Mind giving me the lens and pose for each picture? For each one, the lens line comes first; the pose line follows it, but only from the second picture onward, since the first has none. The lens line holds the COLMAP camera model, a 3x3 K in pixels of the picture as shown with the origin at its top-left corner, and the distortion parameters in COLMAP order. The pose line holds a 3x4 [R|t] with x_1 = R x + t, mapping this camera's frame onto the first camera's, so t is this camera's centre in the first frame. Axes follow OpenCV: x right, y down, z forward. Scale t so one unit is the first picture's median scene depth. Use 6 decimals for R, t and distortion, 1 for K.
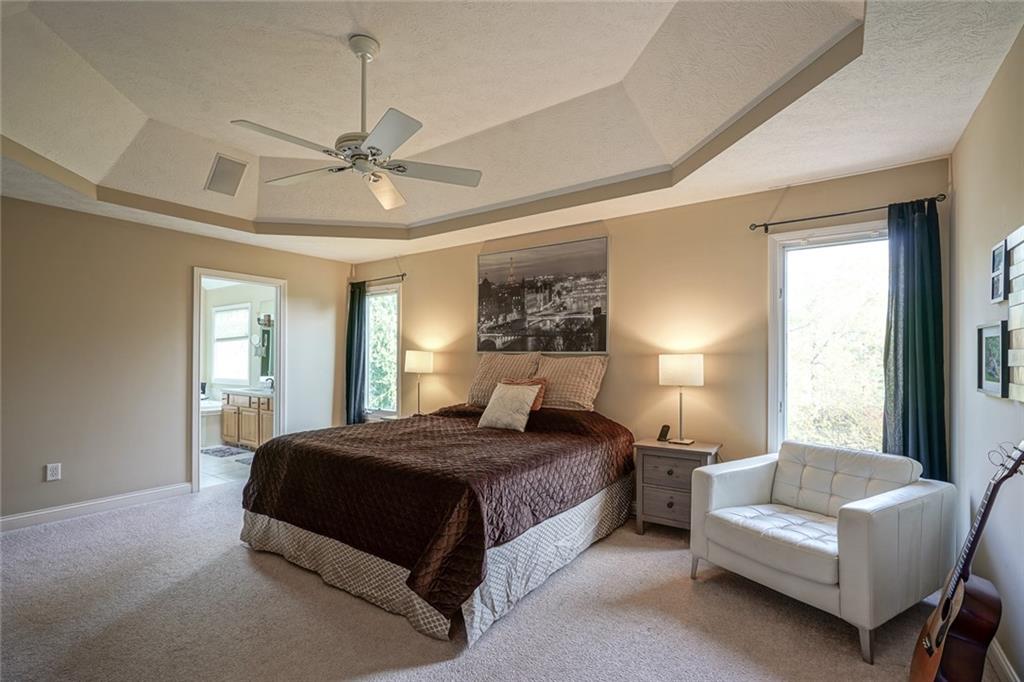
lens RADIAL K [[473.5, 0, 506.2], [0, 473.5, 350.4], [0, 0, 1]] dist [-0.004177, 0.000501]
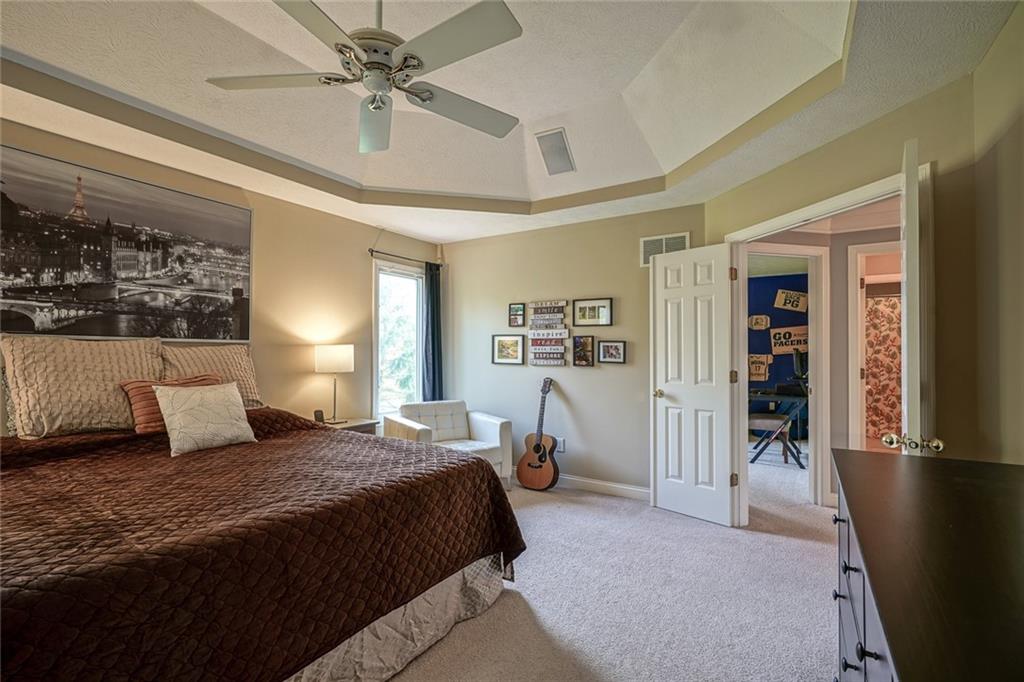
lens RADIAL K [[462.7, 0, 509.5], [0, 462.7, 343.4], [0, 0, 1]] dist [-0.006155, 0.000569]
pose [[-0.042759, 0.015149, 0.998971, -0.629205], [-0.018725, 0.999697, -0.015961, 0.012023], [-0.998910, -0.019388, -0.042462, 0.518797]]
